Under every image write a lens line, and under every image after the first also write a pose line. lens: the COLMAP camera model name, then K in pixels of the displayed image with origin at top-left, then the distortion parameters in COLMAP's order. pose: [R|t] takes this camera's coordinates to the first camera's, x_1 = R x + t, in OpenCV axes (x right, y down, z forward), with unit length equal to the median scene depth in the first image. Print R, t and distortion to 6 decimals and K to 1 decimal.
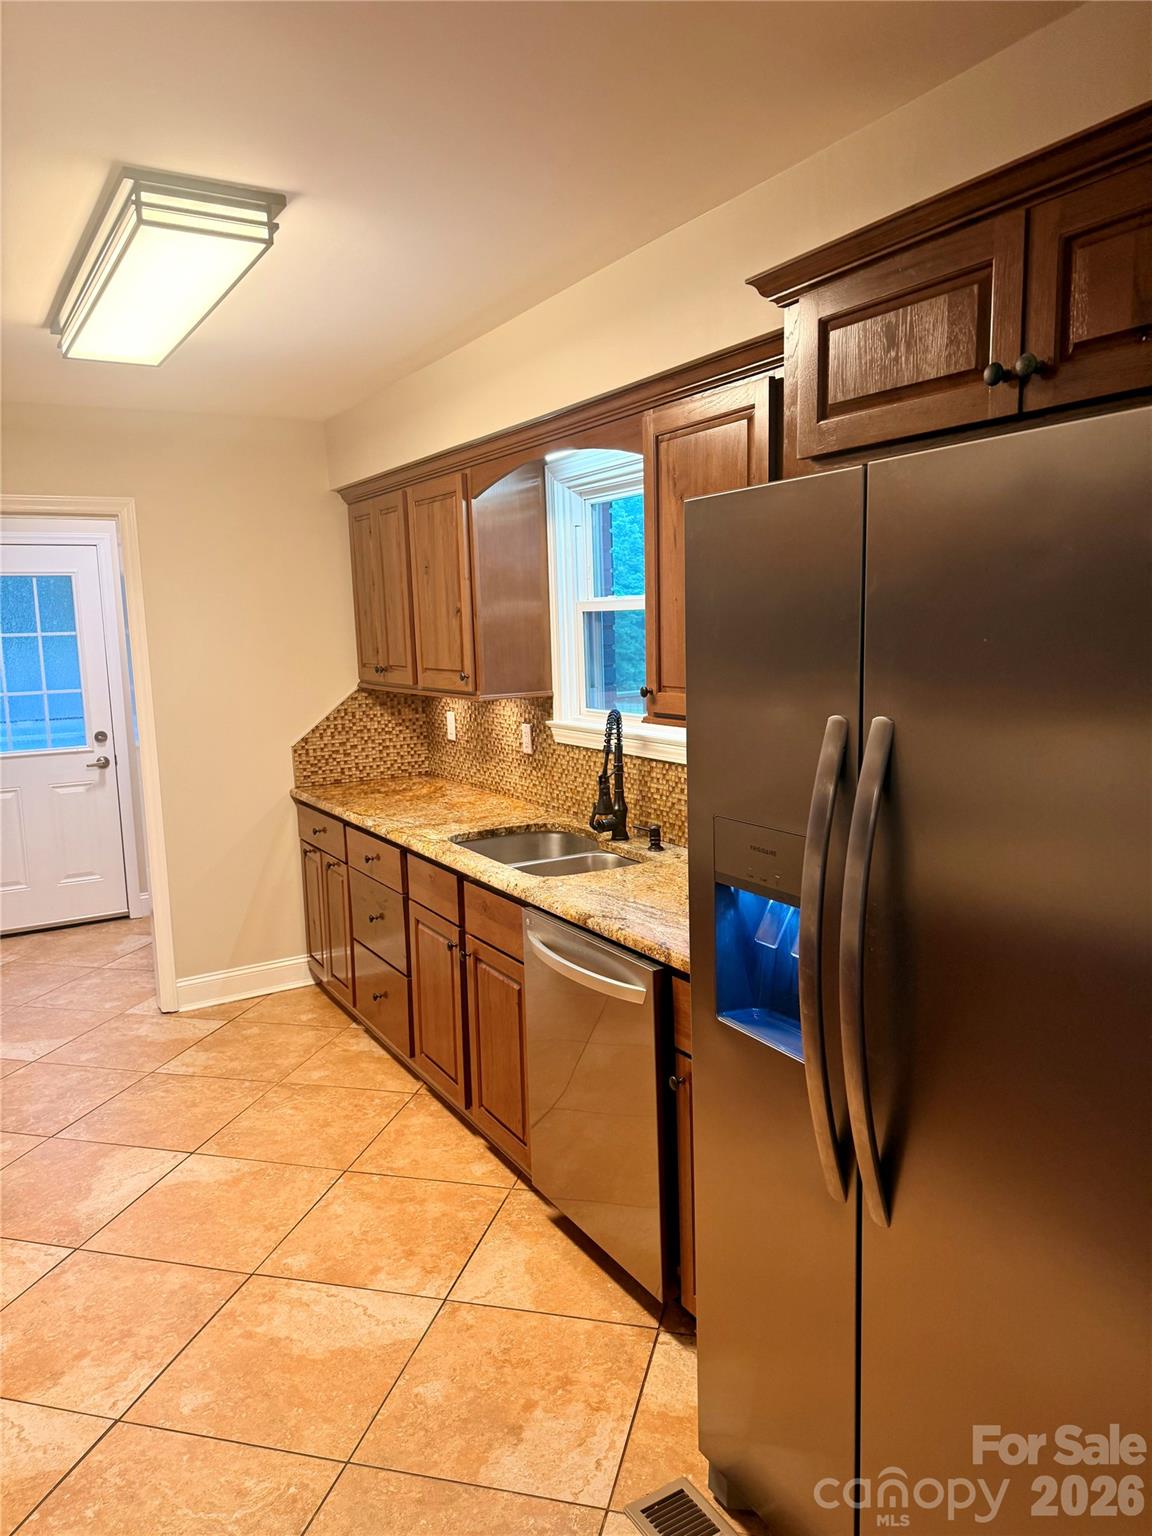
lens RADIAL K [[1078.6, 0, 581.2], [0, 1078.6, 768.4], [0, 0, 1]] dist [0.022337, -0.031460]
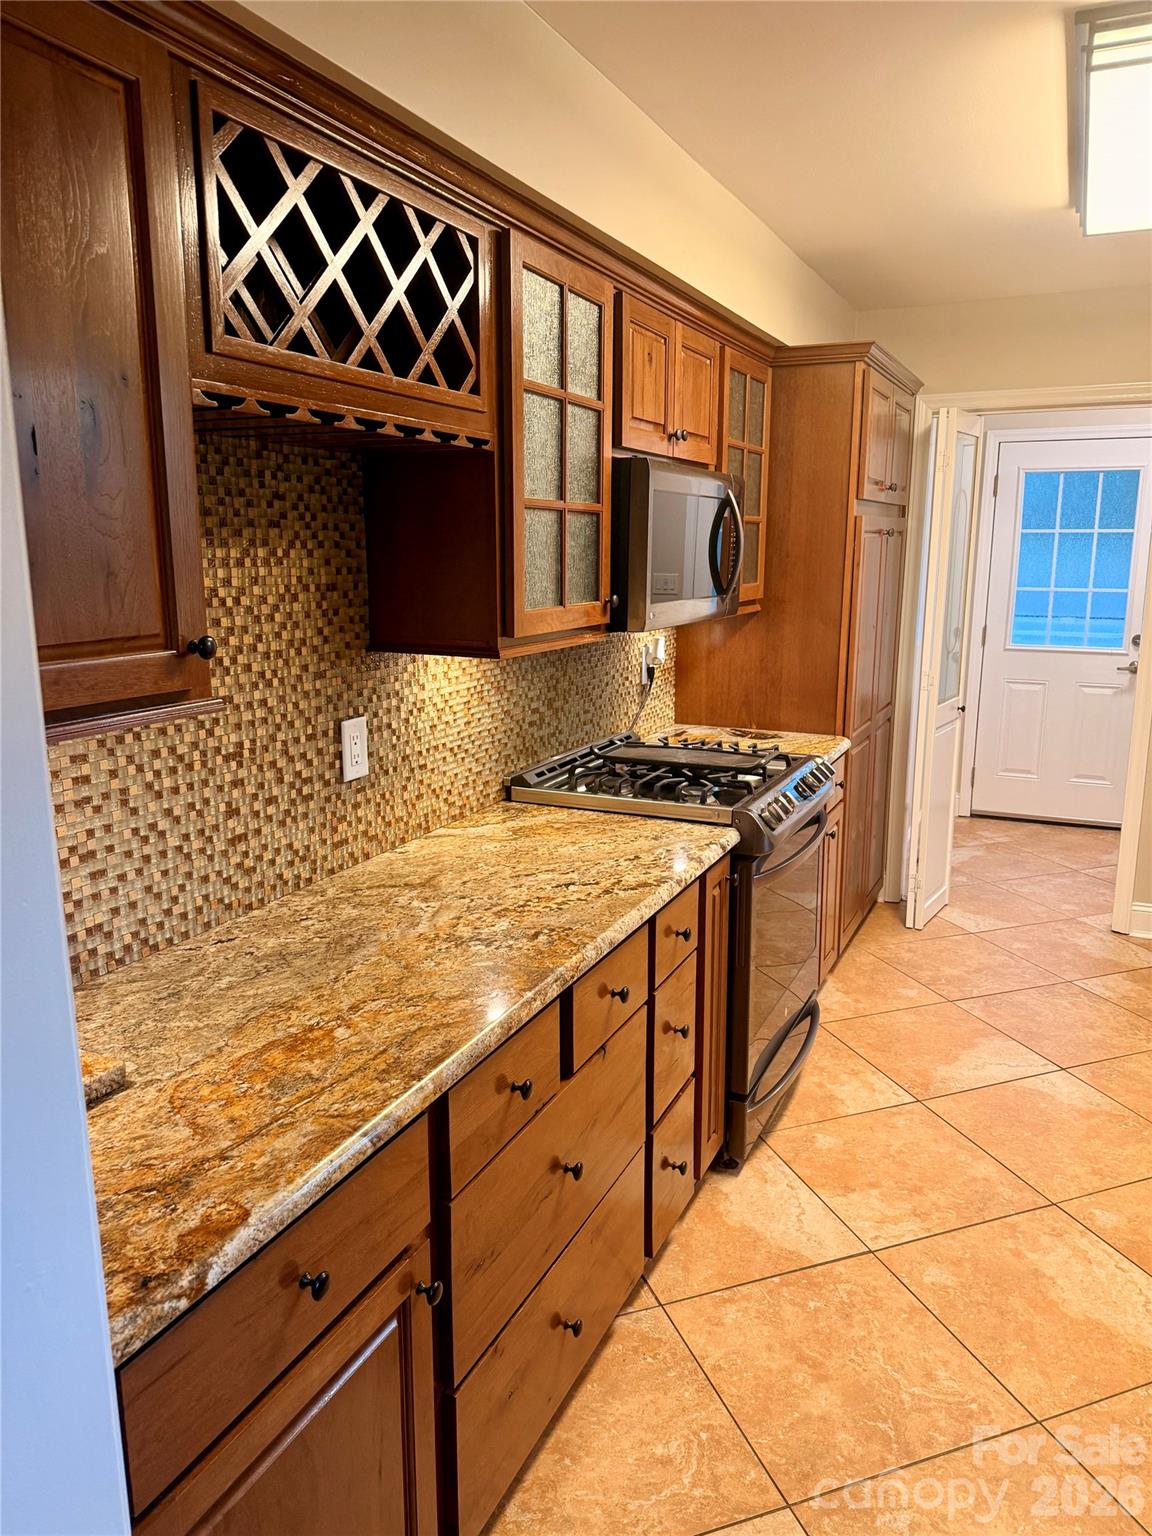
lens RADIAL K [[1078.6, 0, 581.2], [0, 1078.6, 768.4], [0, 0, 1]] dist [0.022337, -0.031460]
pose [[0.566580, 0.196189, -0.800311, 0.123449], [-0.124032, 0.980482, 0.152548, -0.005787], [0.814618, 0.012833, 0.579855, 0.076995]]
